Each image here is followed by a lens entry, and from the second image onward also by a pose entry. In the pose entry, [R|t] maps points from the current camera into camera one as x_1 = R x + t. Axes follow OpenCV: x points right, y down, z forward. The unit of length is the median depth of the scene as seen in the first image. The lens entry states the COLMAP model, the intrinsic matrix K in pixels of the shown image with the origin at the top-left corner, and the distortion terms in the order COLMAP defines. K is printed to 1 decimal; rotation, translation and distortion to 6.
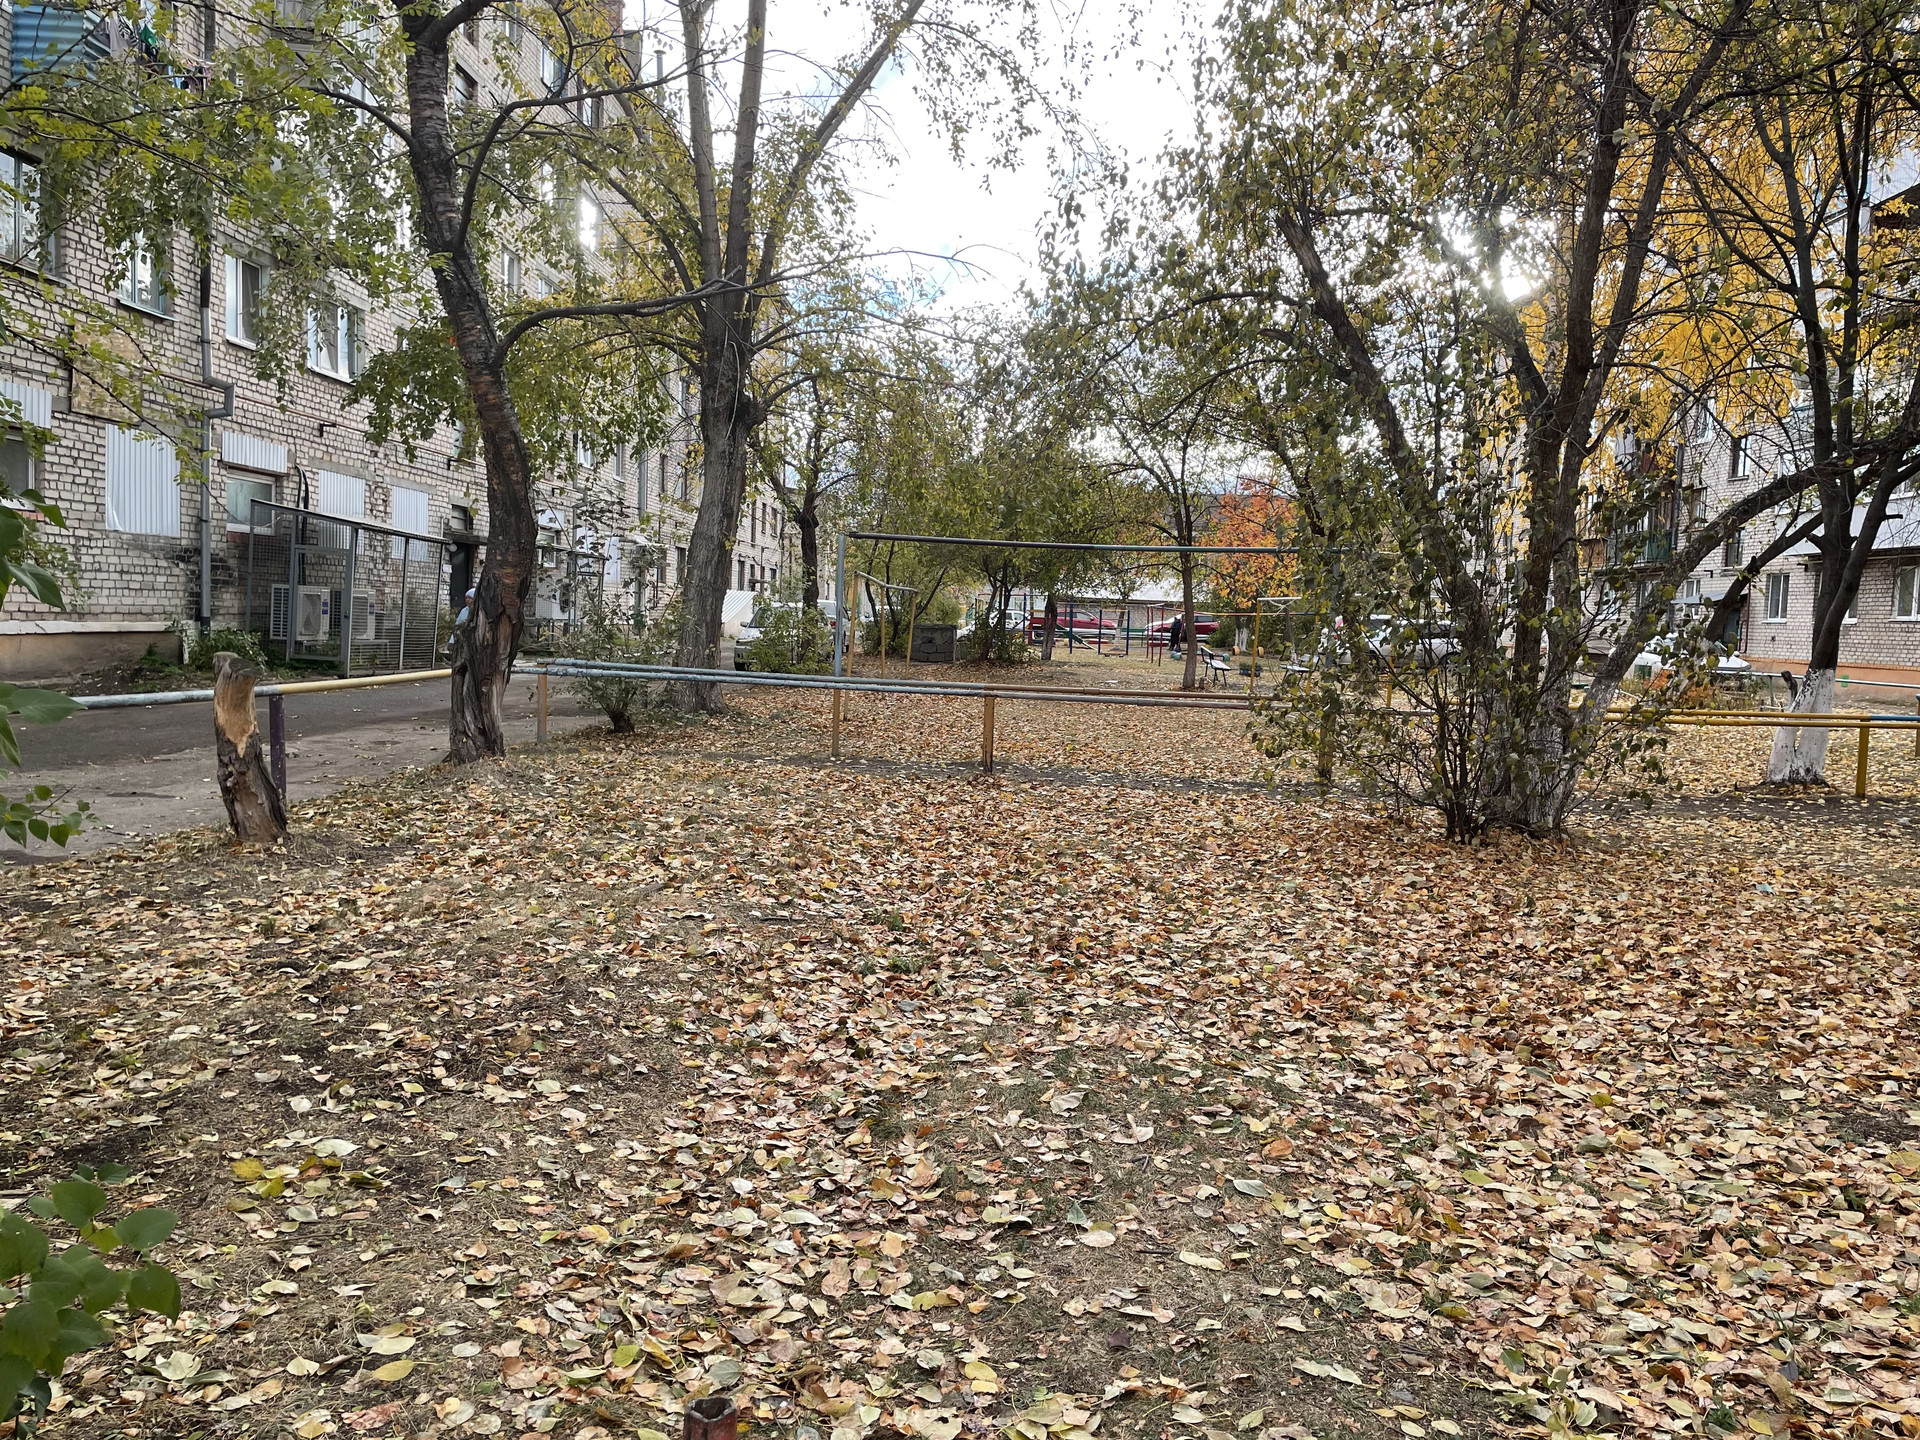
lens RADIAL K [[1464.1, 0, 958.2], [0, 1464.1, 706.1], [0, 0, 1]] dist [0.089954, -0.102294]
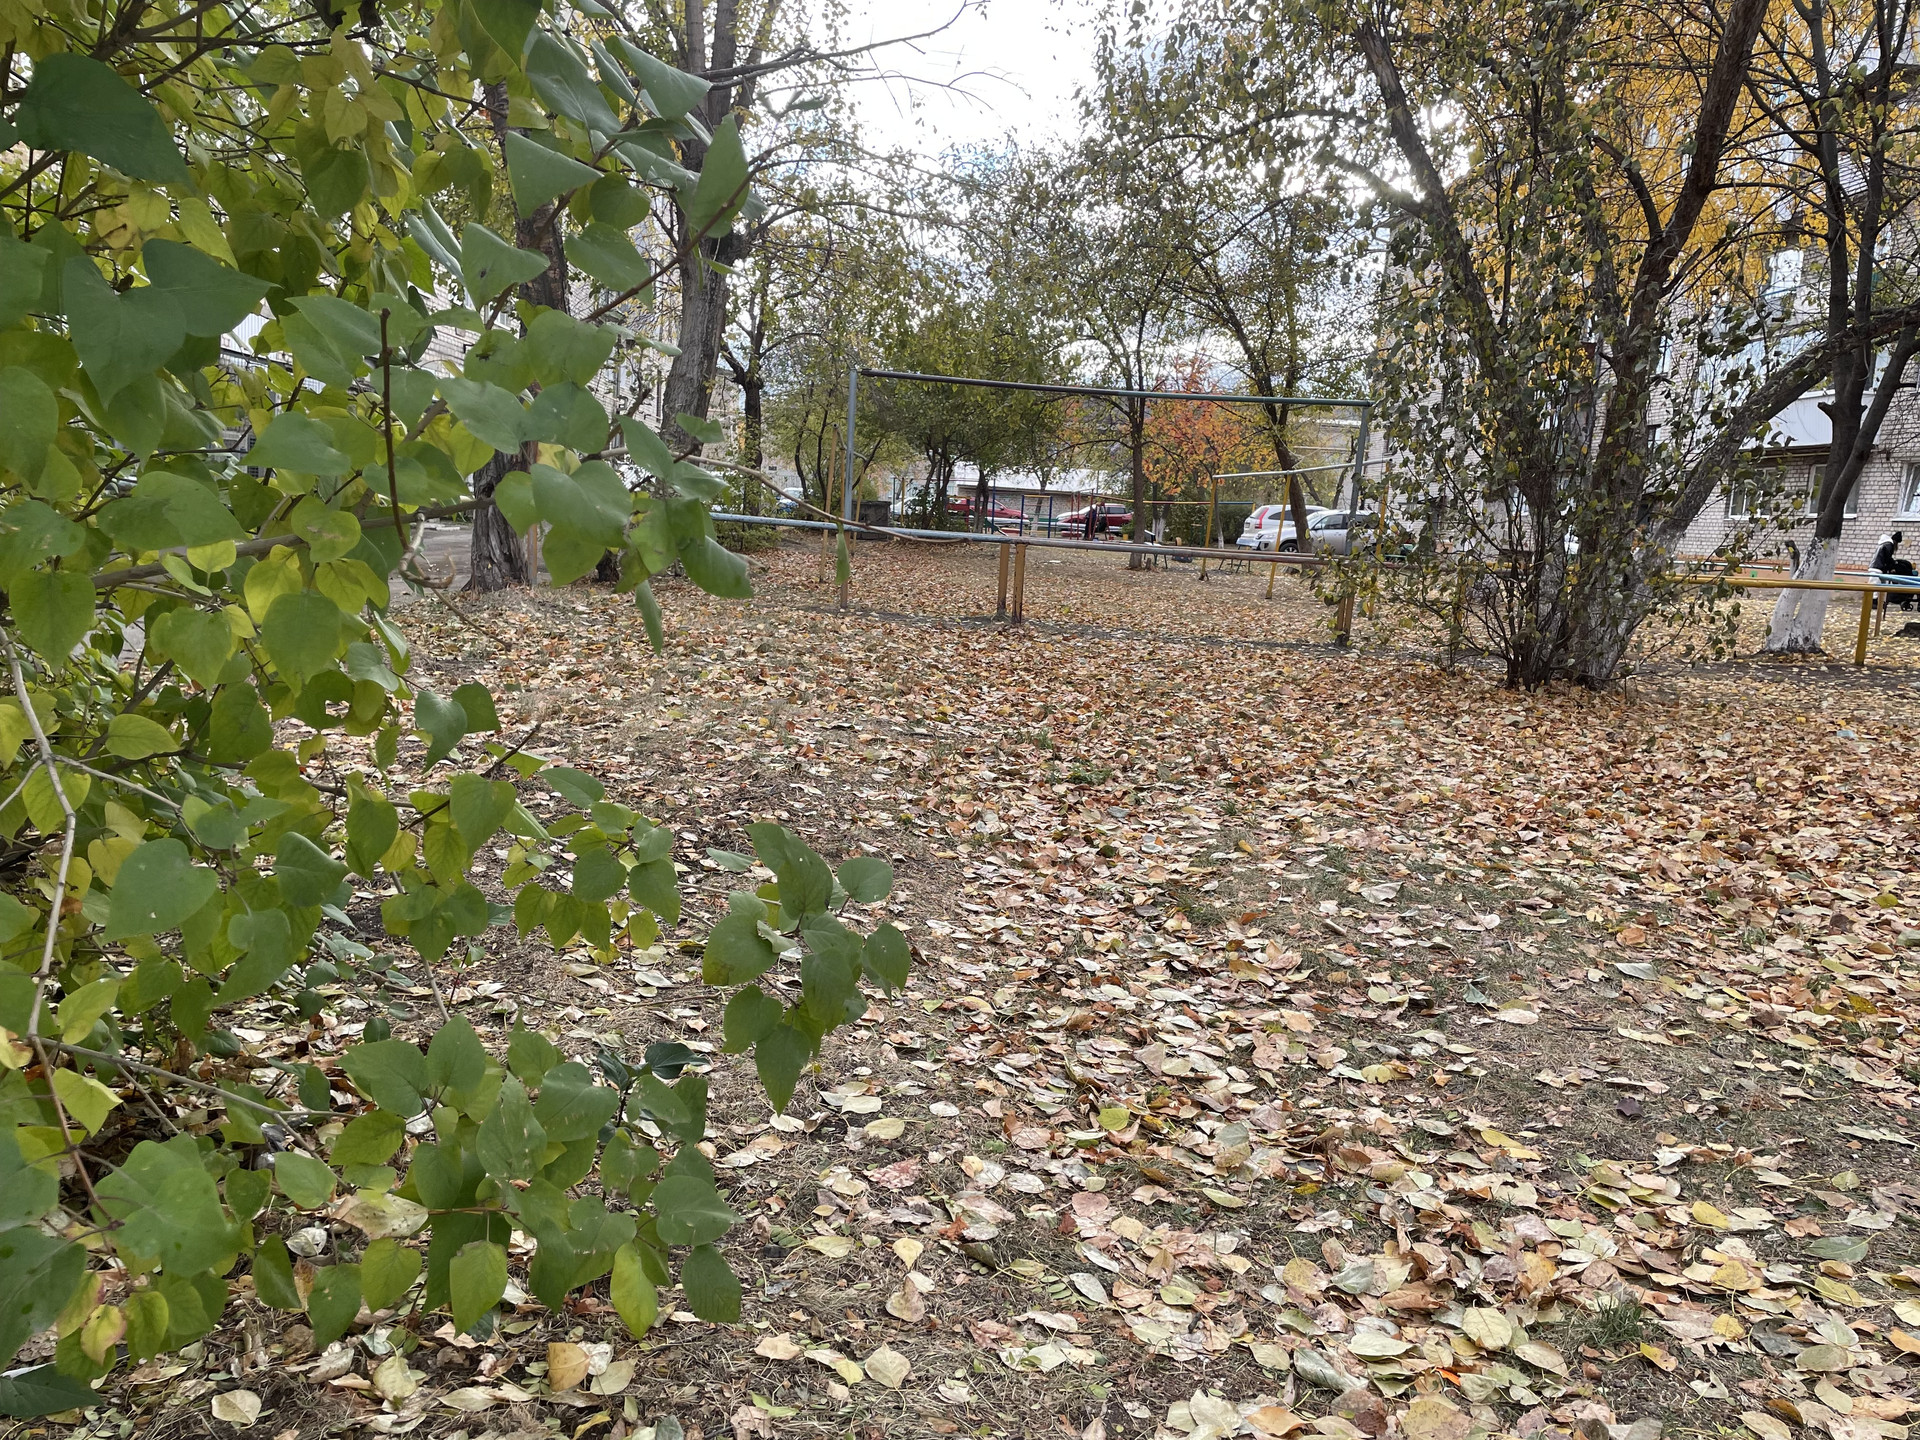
lens RADIAL K [[1464.1, 0, 962.0], [0, 1464.1, 722.9], [0, 0, 1]] dist [0.089954, -0.102294]
pose [[0.996851, 0.013293, 0.078175, -0.109377], [-0.019679, 0.996479, 0.081498, 0.039477], [-0.076816, -0.082779, 0.993603, 0.048897]]
